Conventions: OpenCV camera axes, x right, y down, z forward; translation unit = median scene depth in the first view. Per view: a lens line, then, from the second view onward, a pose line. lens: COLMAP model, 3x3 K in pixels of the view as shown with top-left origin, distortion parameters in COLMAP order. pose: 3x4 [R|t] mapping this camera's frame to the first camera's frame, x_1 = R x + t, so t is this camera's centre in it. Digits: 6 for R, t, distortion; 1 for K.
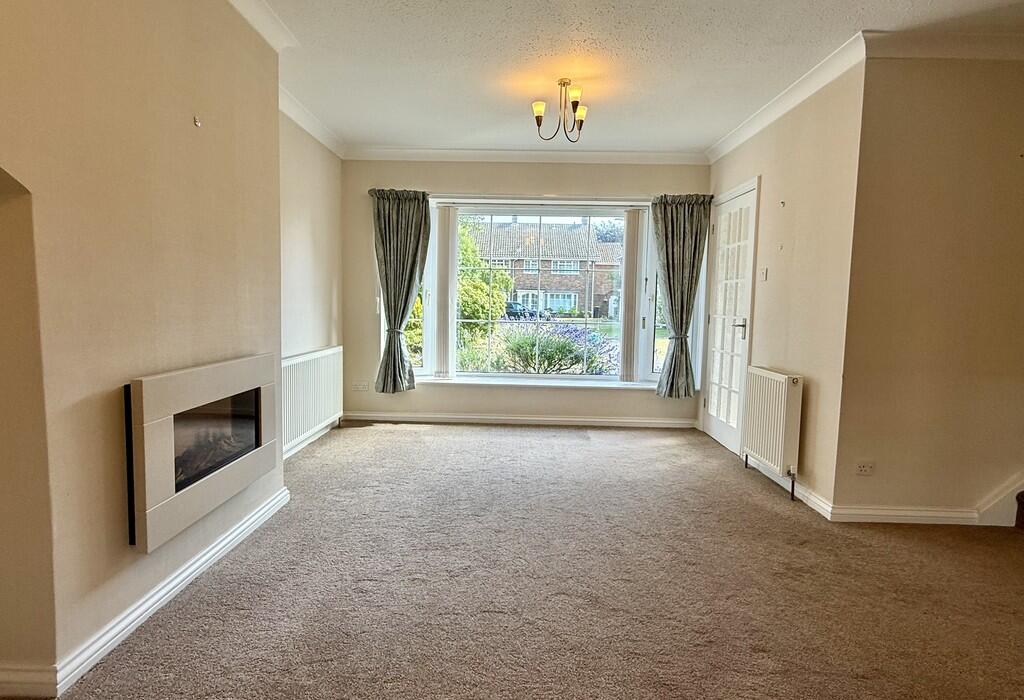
lens RADIAL K [[514.5, 0, 507.2], [0, 514.5, 343.1], [0, 0, 1]] dist [-0.000107, -0.000321]
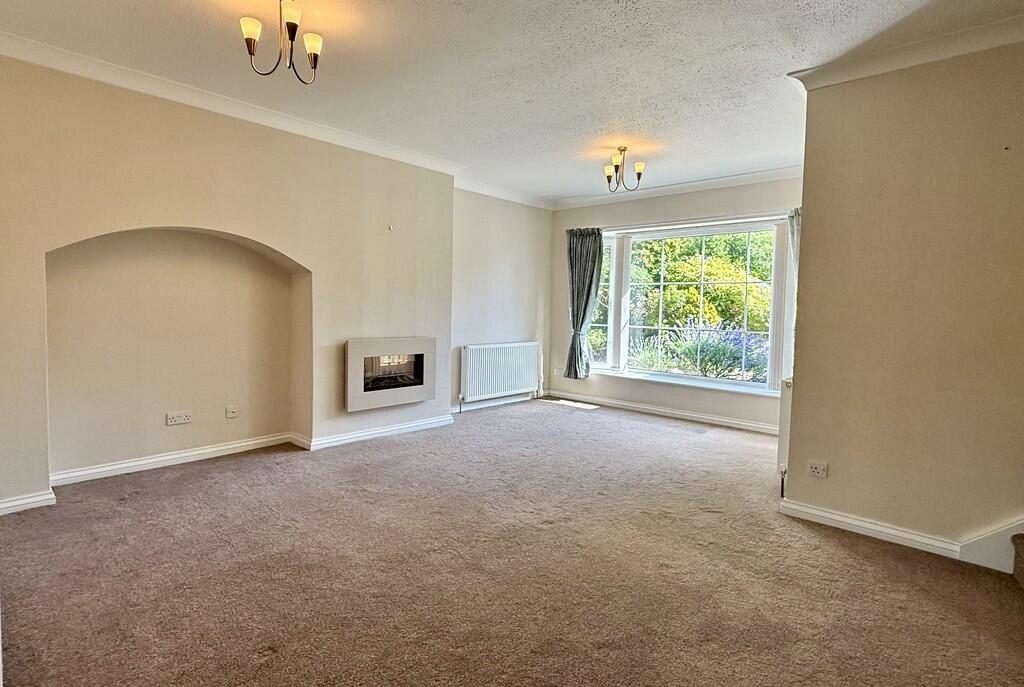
lens RADIAL K [[511.7, 0, 508.7], [0, 511.7, 338.2], [0, 0, 1]] dist [0.006698, -0.000398]
pose [[0.751154, 0.038089, -0.659027, 0.599118], [-0.057909, 0.998287, -0.008308, 0.013525], [0.657582, 0.044405, 0.752073, -0.139936]]
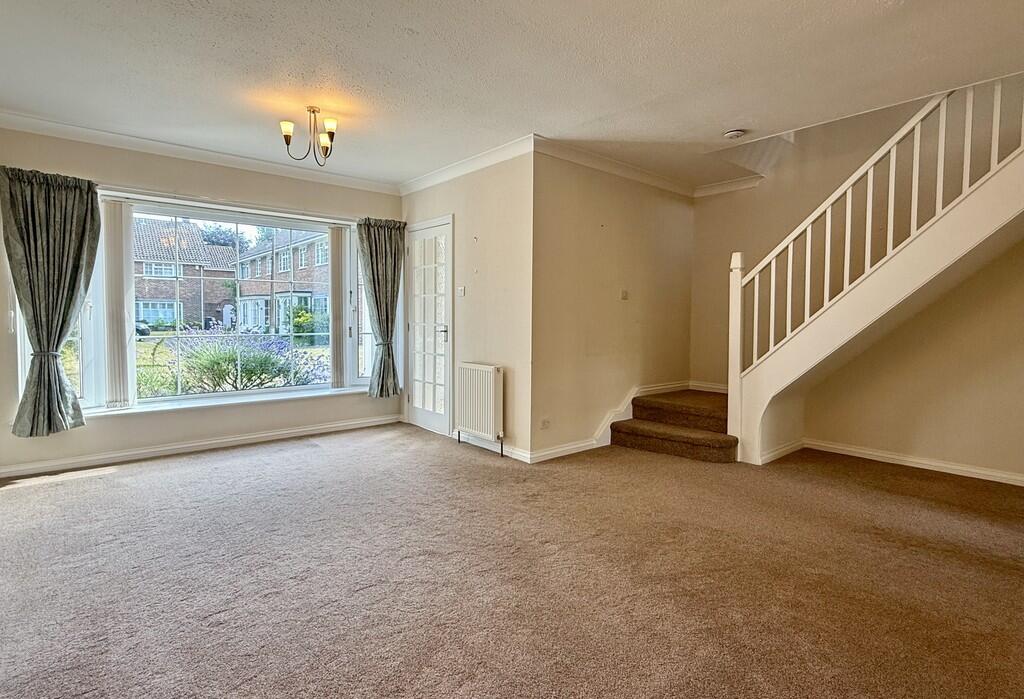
lens RADIAL K [[514.5, 0, 510.1], [0, 514.5, 340.3], [0, 0, 1]] dist [-0.000107, -0.000321]
pose [[0.750109, -0.046496, 0.659678, -0.233603], [0.061138, 0.998129, 0.000832, -0.003011], [-0.658482, 0.039707, 0.751548, -0.041000]]
